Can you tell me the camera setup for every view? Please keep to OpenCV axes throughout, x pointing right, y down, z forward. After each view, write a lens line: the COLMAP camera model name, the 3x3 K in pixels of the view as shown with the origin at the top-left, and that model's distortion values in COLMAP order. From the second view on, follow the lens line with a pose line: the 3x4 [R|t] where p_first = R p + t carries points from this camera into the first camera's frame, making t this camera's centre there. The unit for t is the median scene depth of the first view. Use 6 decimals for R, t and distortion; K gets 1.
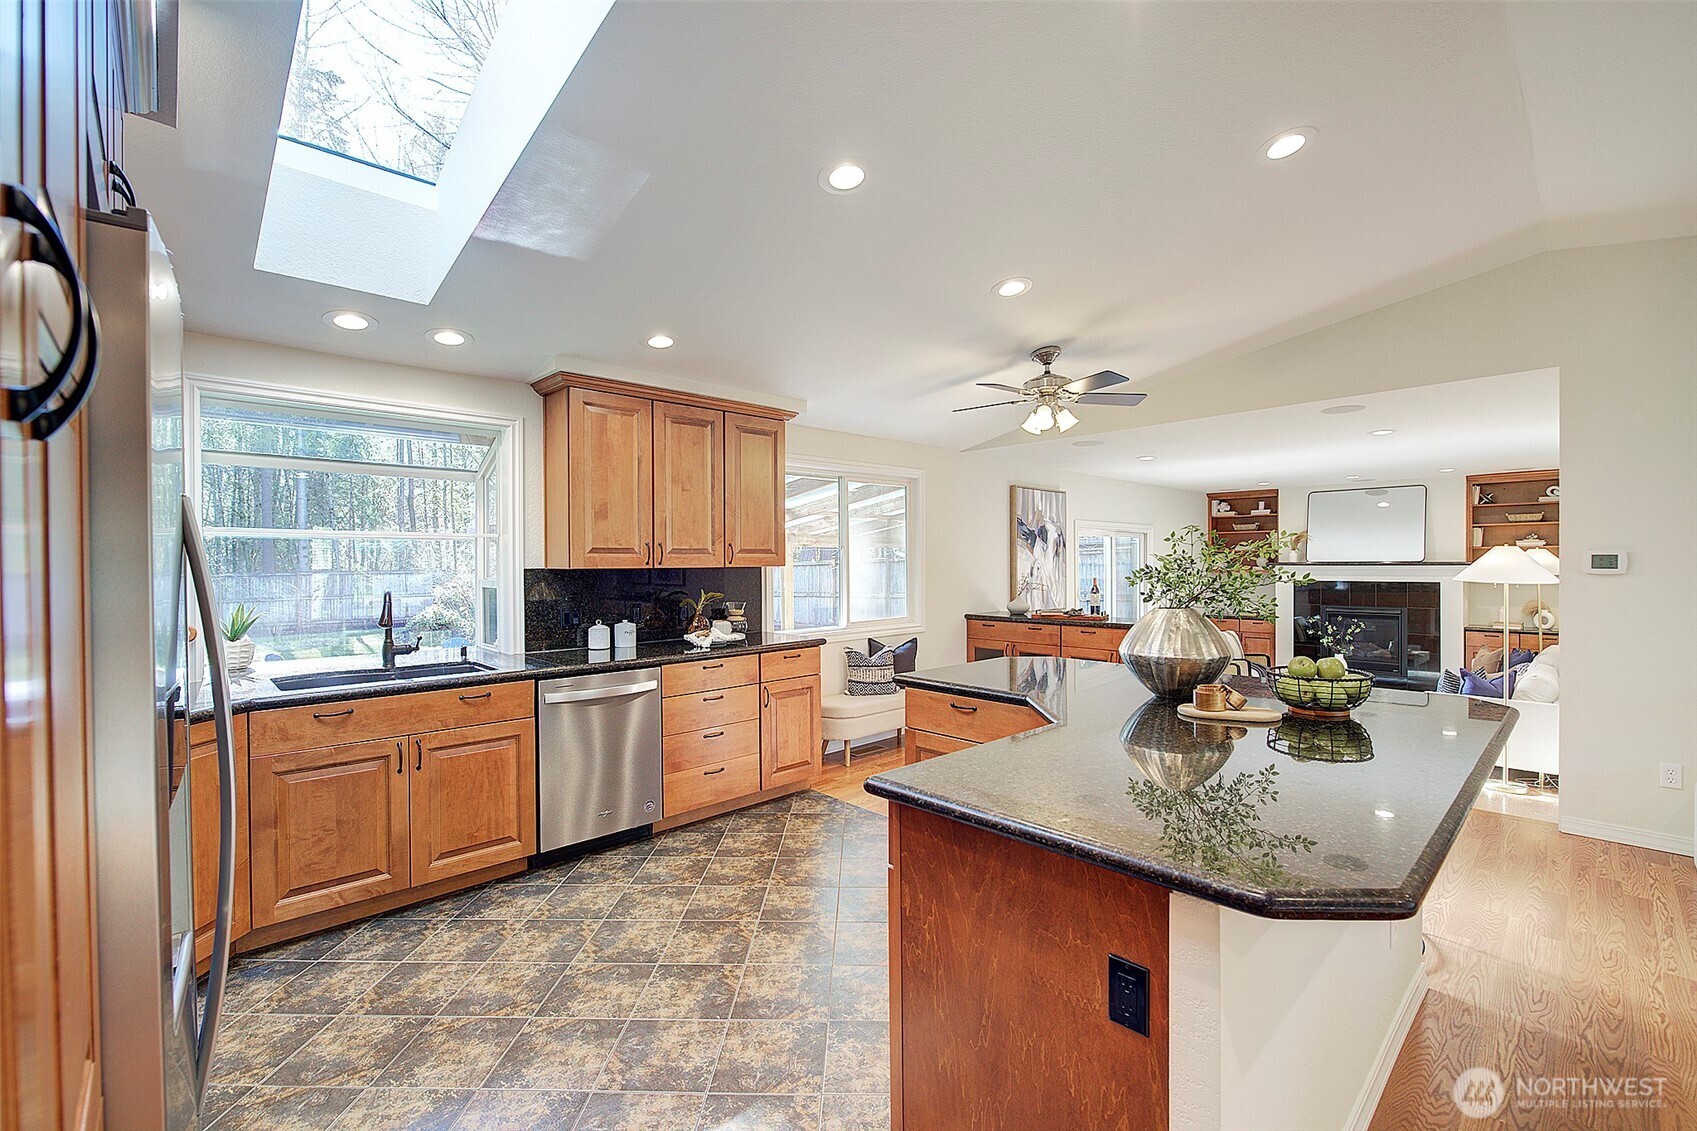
lens RADIAL K [[730.7, 0, 843.5], [0, 730.7, 568.0], [0, 0, 1]] dist [-0.003067, 0.000145]
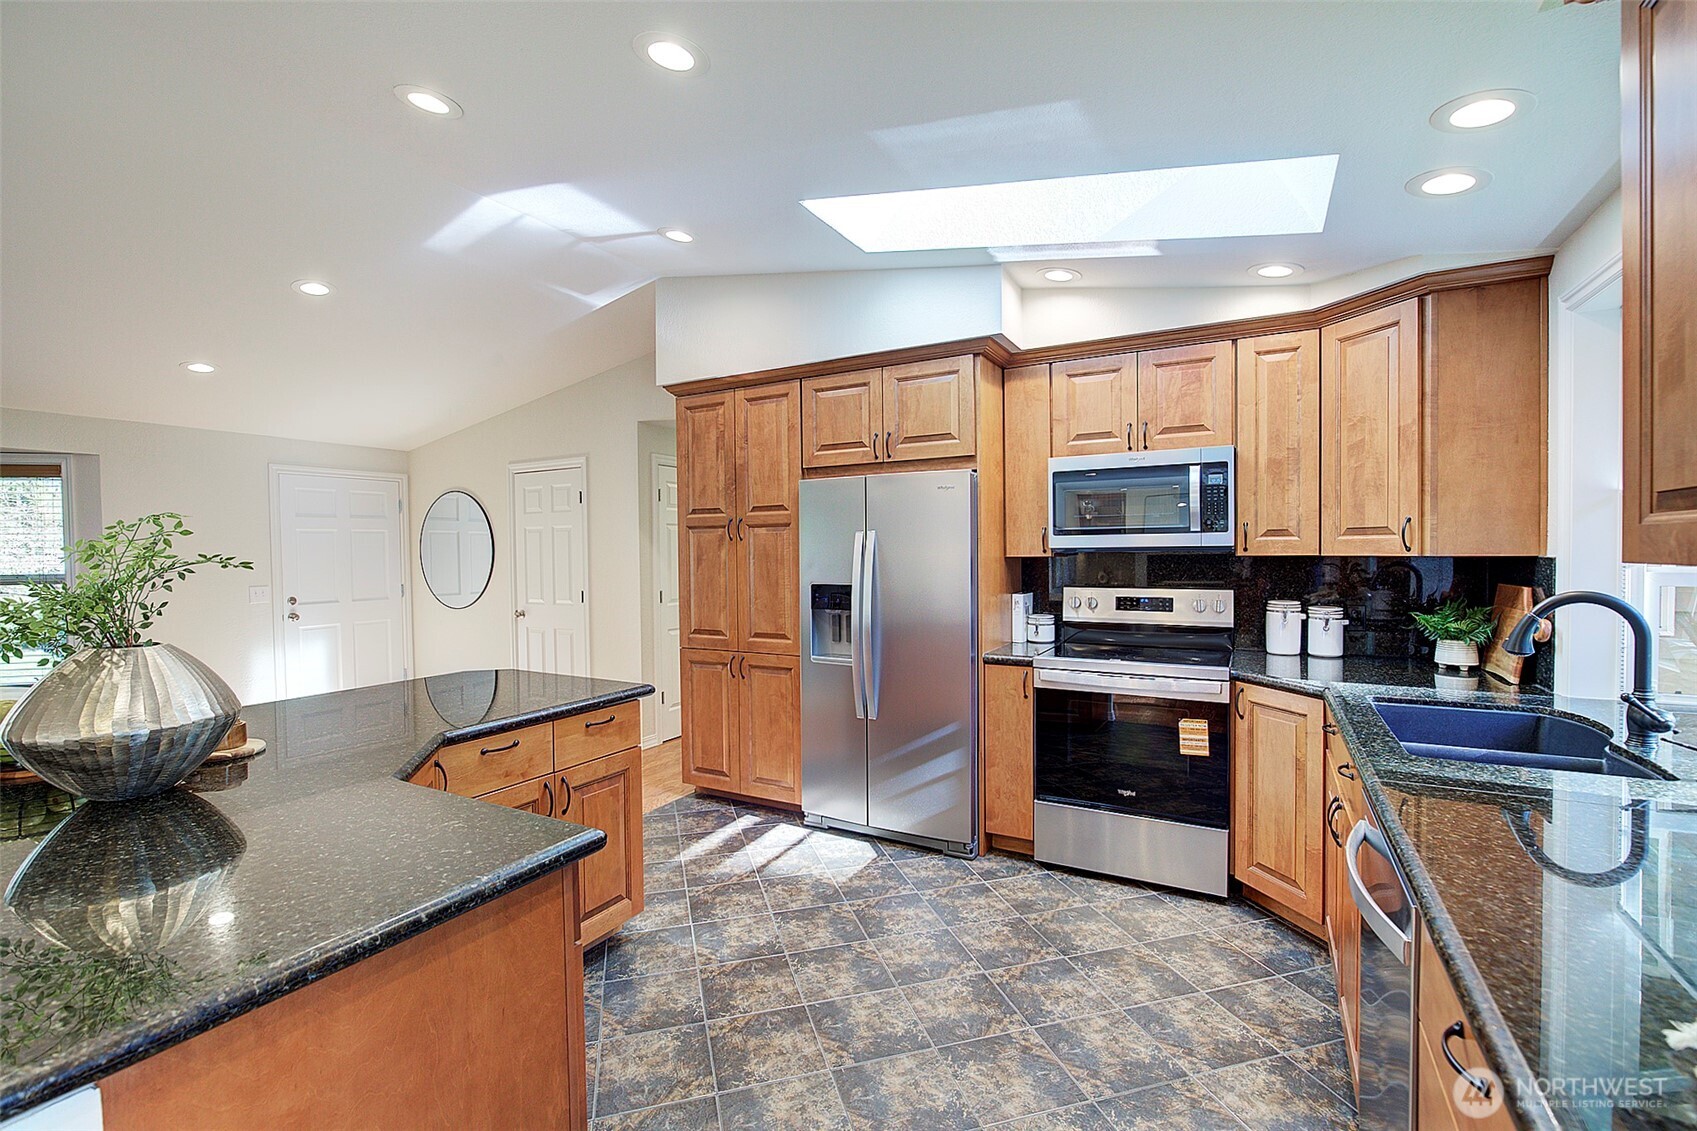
lens RADIAL K [[730.7, 0, 843.5], [0, 730.7, 568.0], [0, 0, 1]] dist [-0.003067, 0.000145]
pose [[-0.952870, 0.026944, -0.302180, 0.029116], [0.017621, 0.999282, 0.033536, -0.007819], [0.302867, 0.026630, -0.952661, 0.689938]]
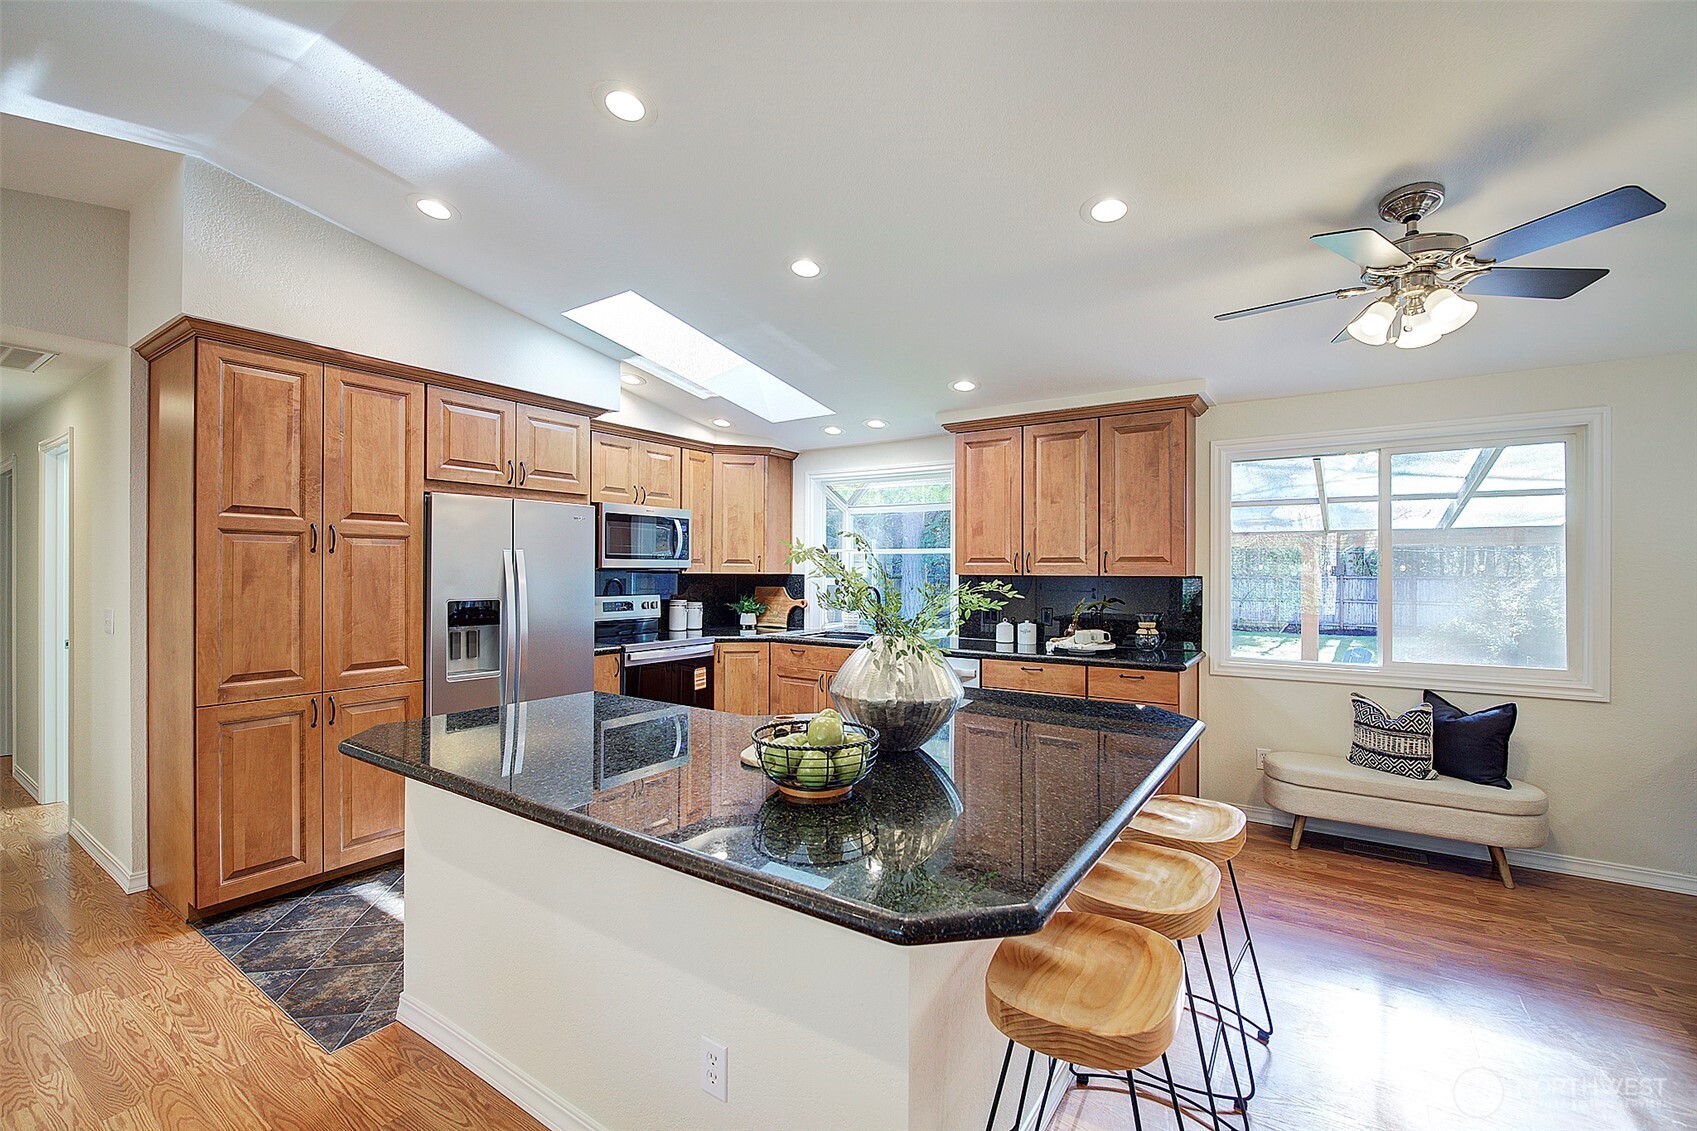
lens RADIAL K [[730.7, 0, 843.5], [0, 730.7, 568.0], [0, 0, 1]] dist [-0.003067, 0.000145]
pose [[0.209634, 0.008915, -0.977739, 0.487969], [-0.012638, 0.999900, 0.006408, -0.009157], [0.977698, 0.011013, 0.209725, 0.308446]]
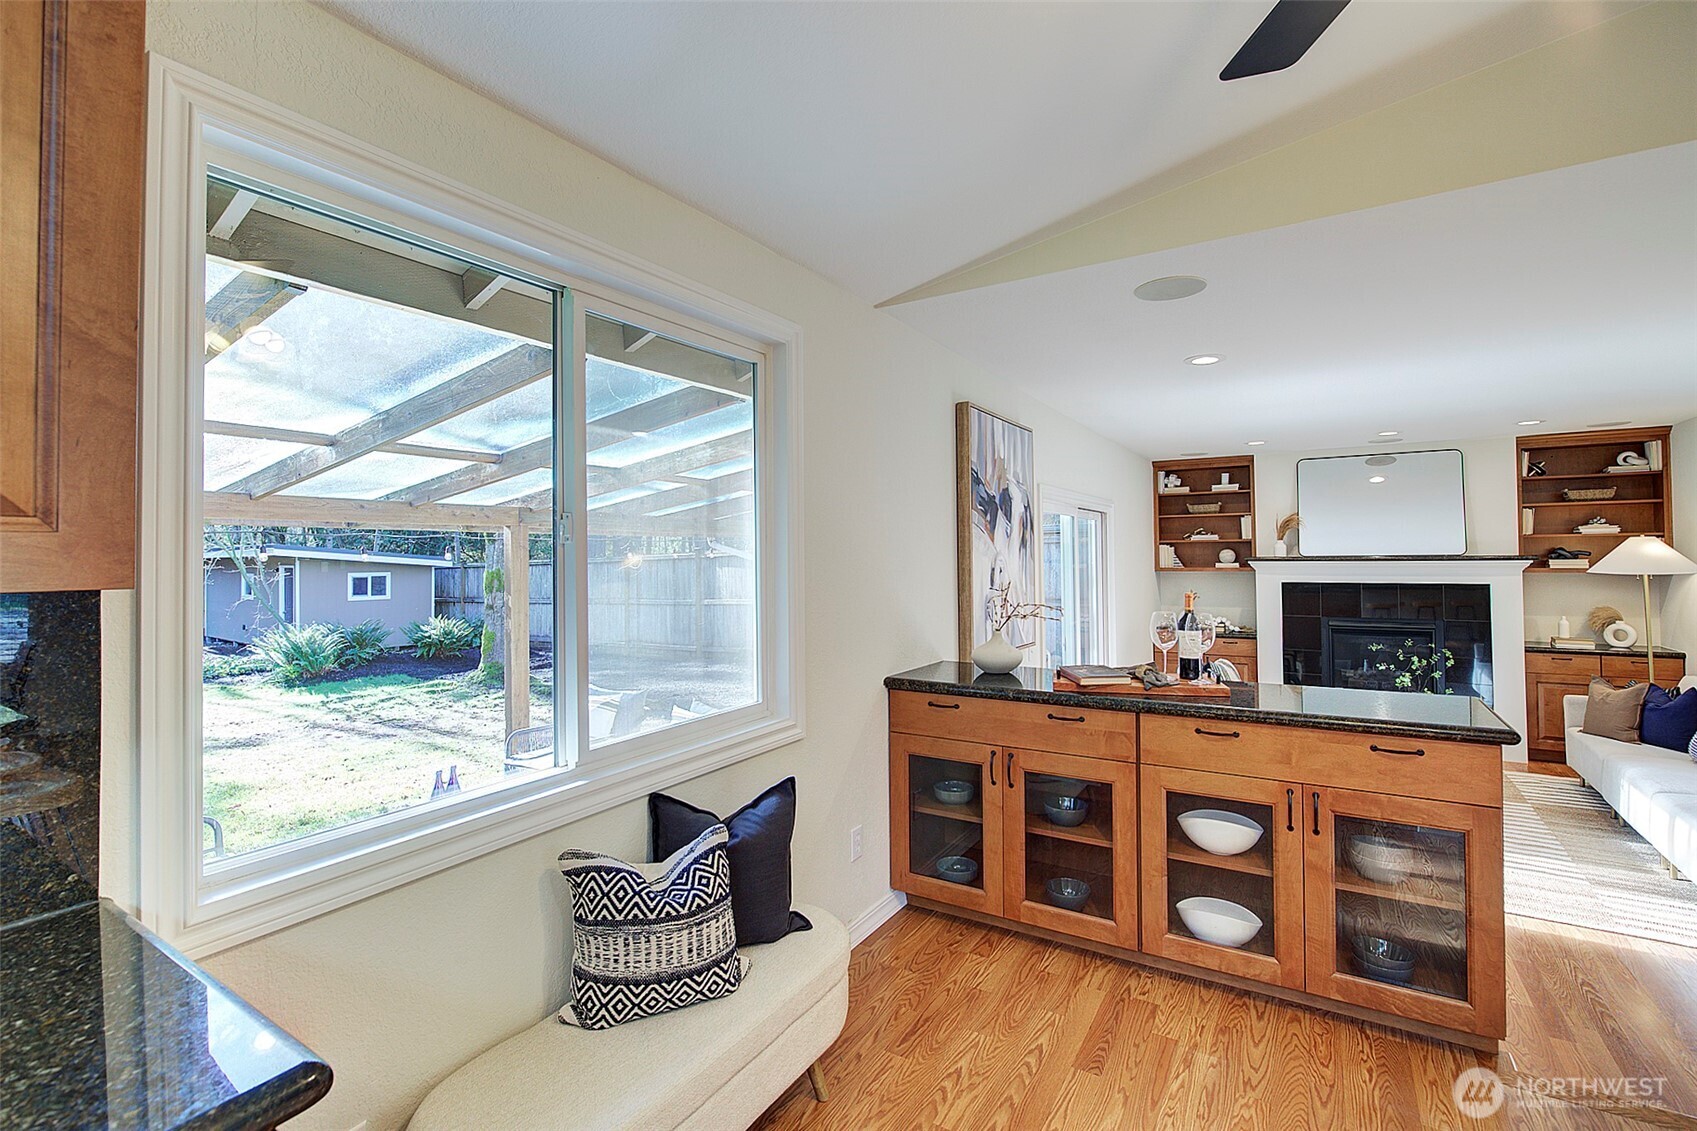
lens RADIAL K [[753.3, 0, 848.2], [0, 753.3, 543.5], [0, 0, 1]] dist [-0.013111, 0.000134]
pose [[0.966457, 0.001539, 0.256824, 0.028852], [0.005342, 0.999645, -0.026092, -0.005482], [-0.256773, 0.026589, 0.966106, 0.566591]]
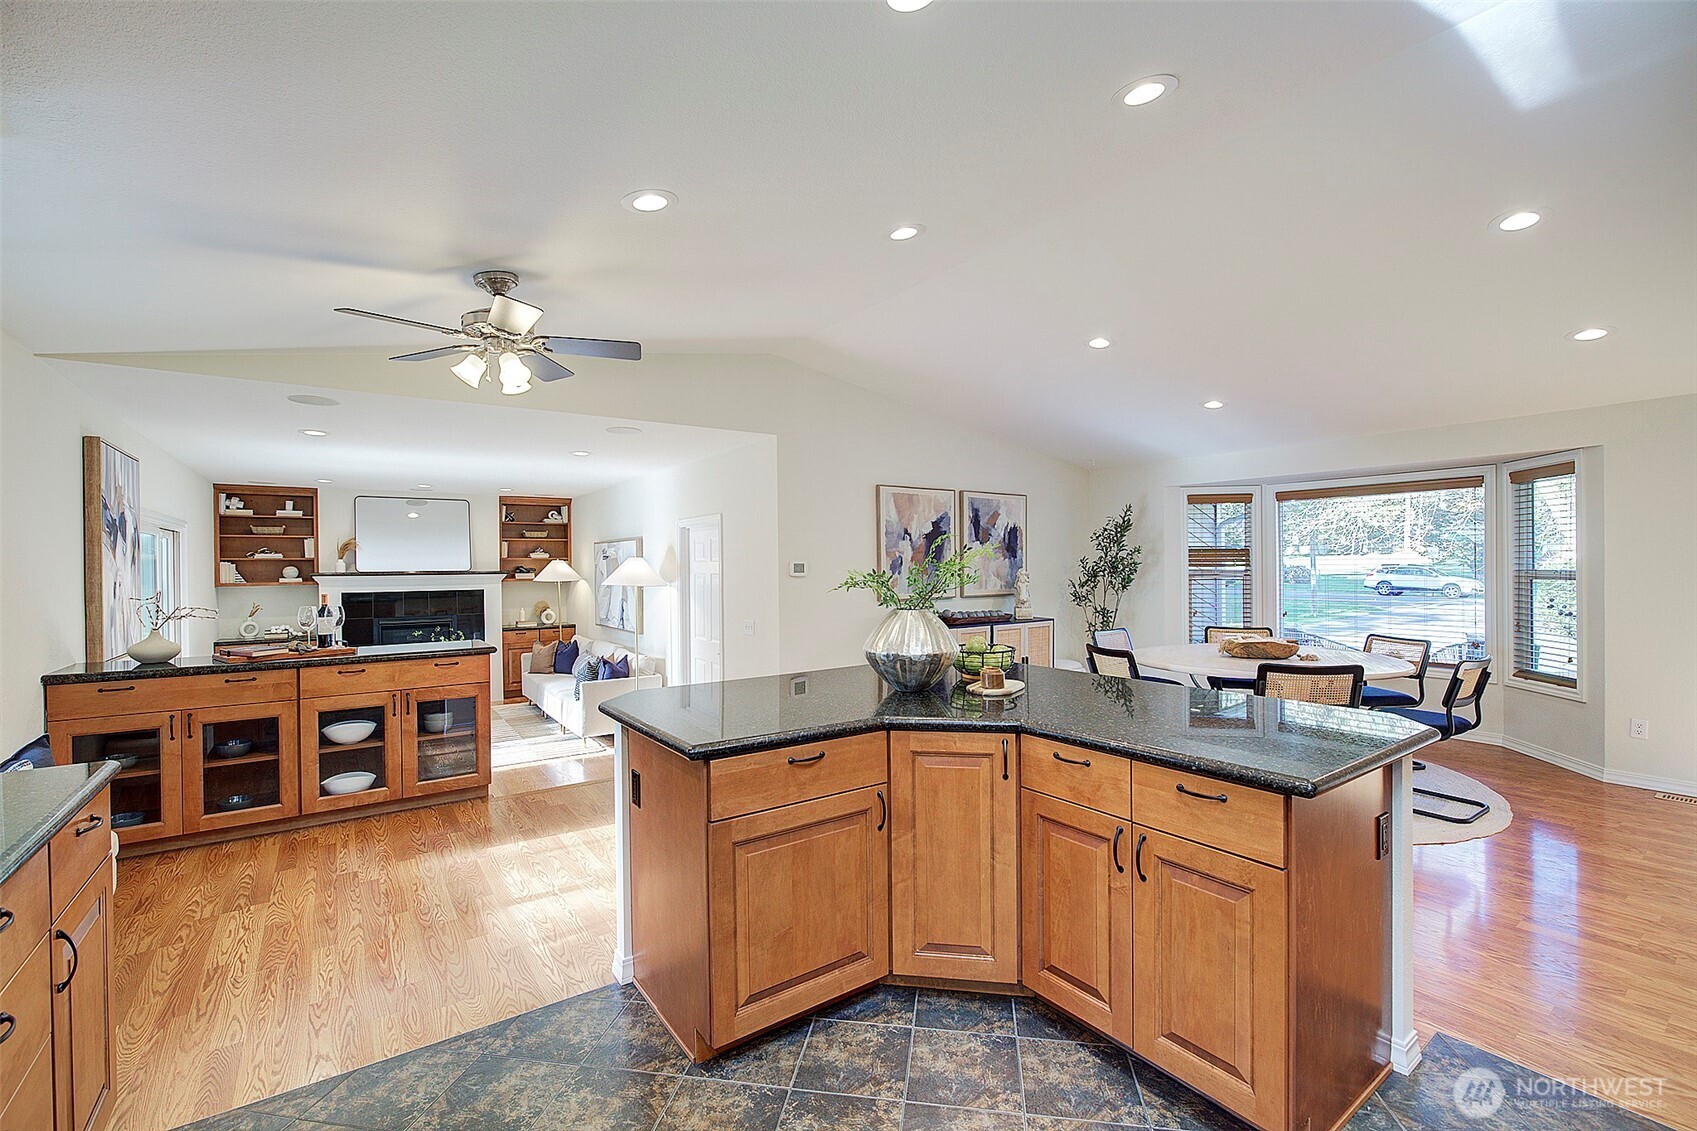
lens RADIAL K [[730.7, 0, 843.5], [0, 730.7, 568.0], [0, 0, 1]] dist [-0.003067, 0.000145]
pose [[0.140617, 0.000686, 0.990064, -0.256073], [0.015284, 0.999879, -0.002864, -0.002043], [-0.989946, 0.015535, 0.140589, 0.375426]]
